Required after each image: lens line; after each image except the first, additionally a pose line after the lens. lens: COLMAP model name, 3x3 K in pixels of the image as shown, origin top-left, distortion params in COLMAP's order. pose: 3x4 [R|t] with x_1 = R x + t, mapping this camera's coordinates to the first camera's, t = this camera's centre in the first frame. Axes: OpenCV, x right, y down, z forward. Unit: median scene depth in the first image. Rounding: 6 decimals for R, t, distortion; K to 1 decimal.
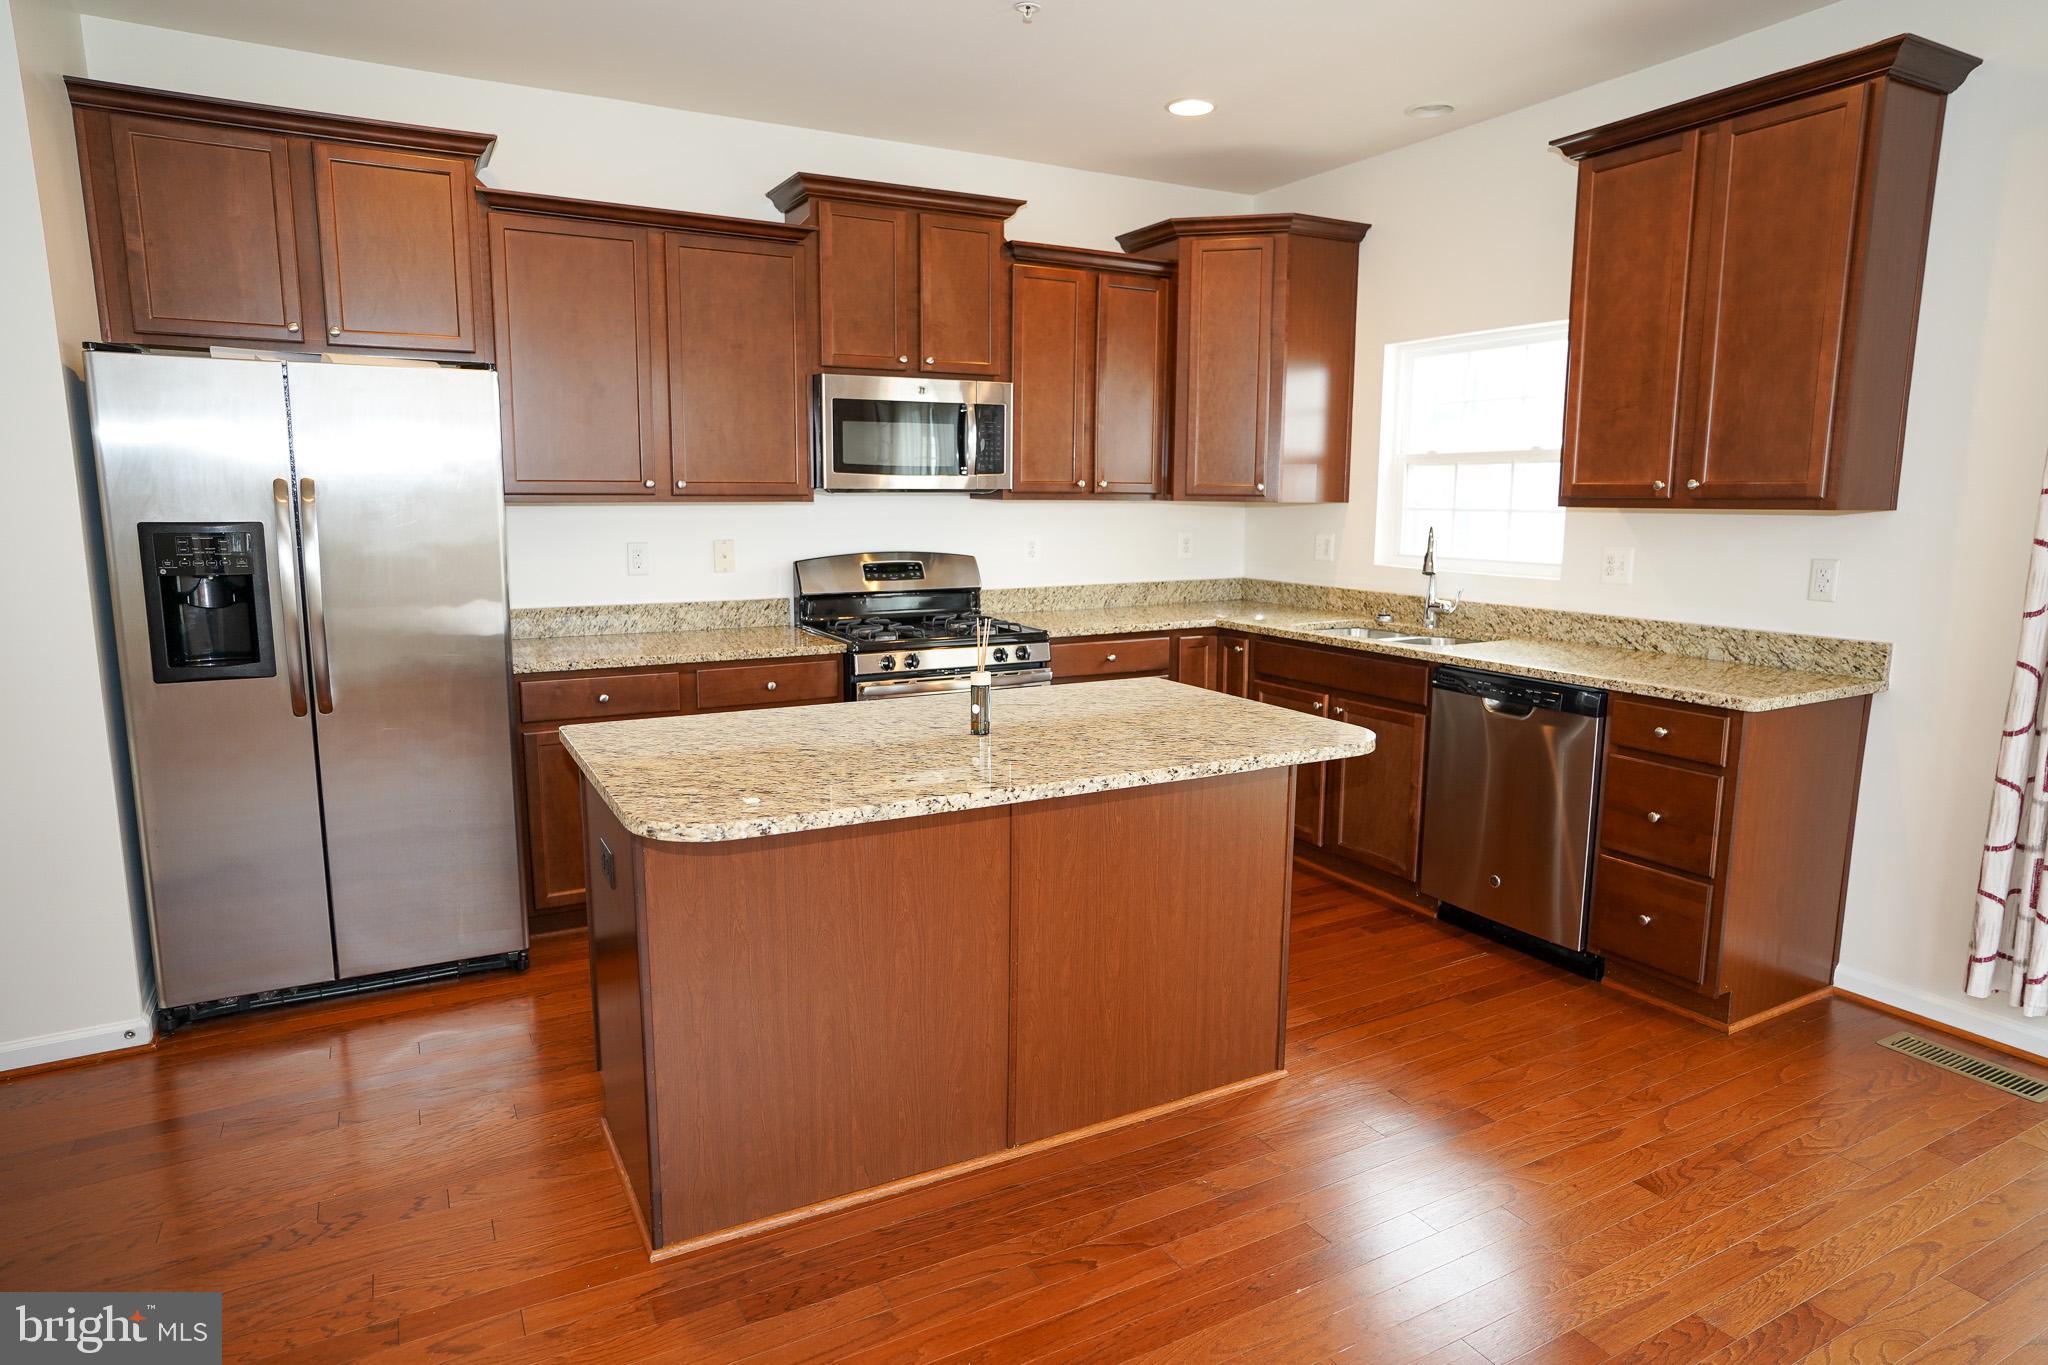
lens RADIAL K [[1178.8, 0, 1024.0], [0, 1178.8, 682.5], [0, 0, 1]] dist [-0.066101, 0.055445]
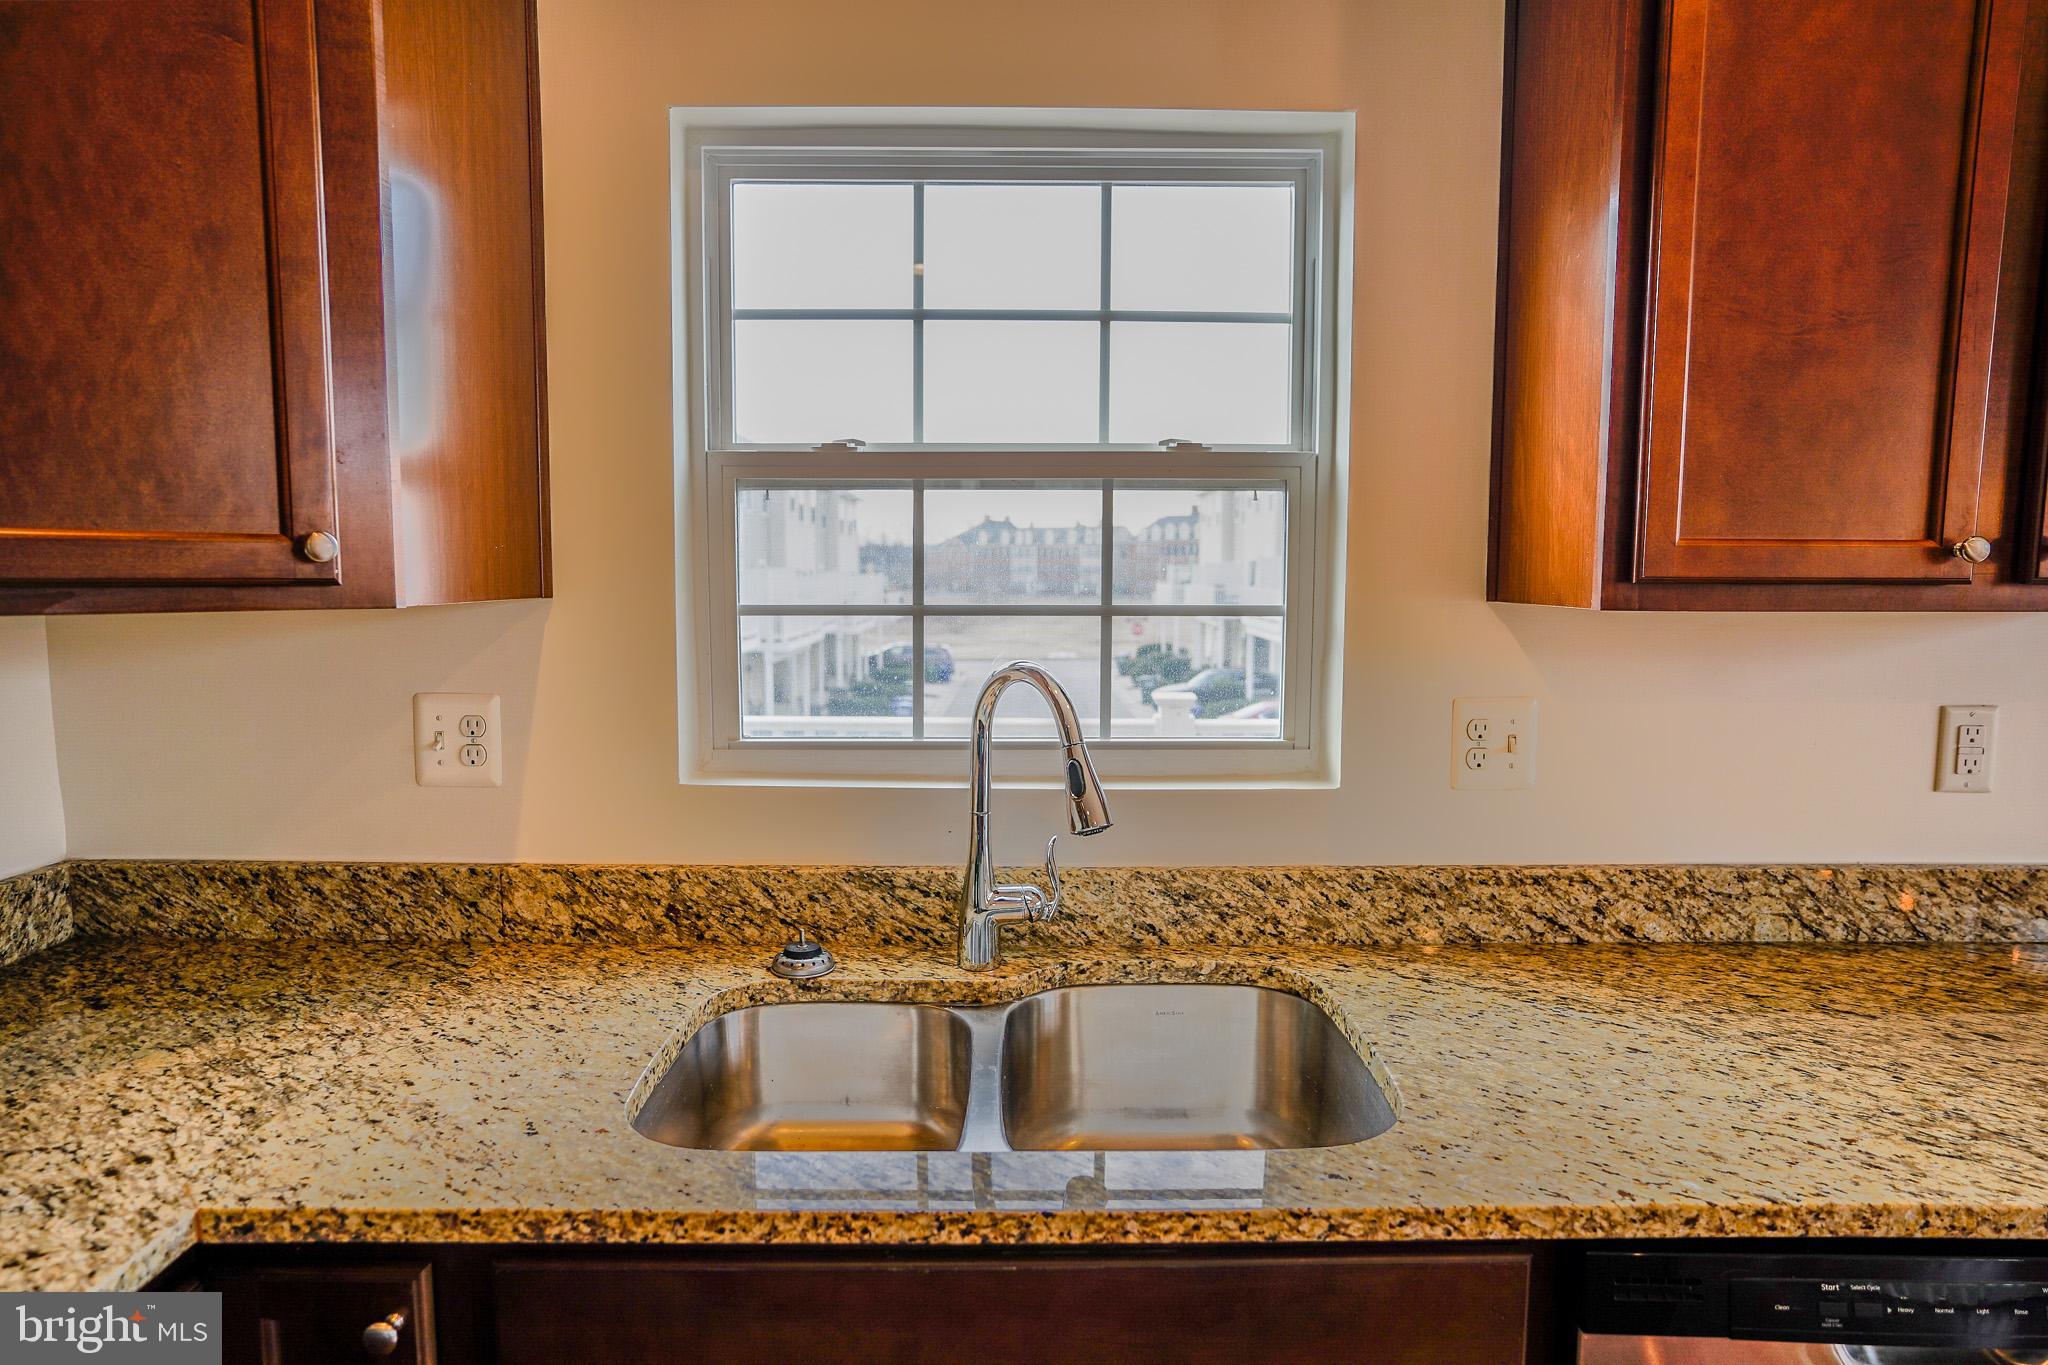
lens RADIAL K [[1178.8, 0, 1024.0], [0, 1178.8, 682.5], [0, 0, 1]] dist [-0.066101, 0.055445]
pose [[0.474233, -0.087553, 0.876035, 0.079410], [0.136017, 0.990382, 0.025350, -0.158505], [-0.869829, 0.107134, 0.481581, 0.970228]]
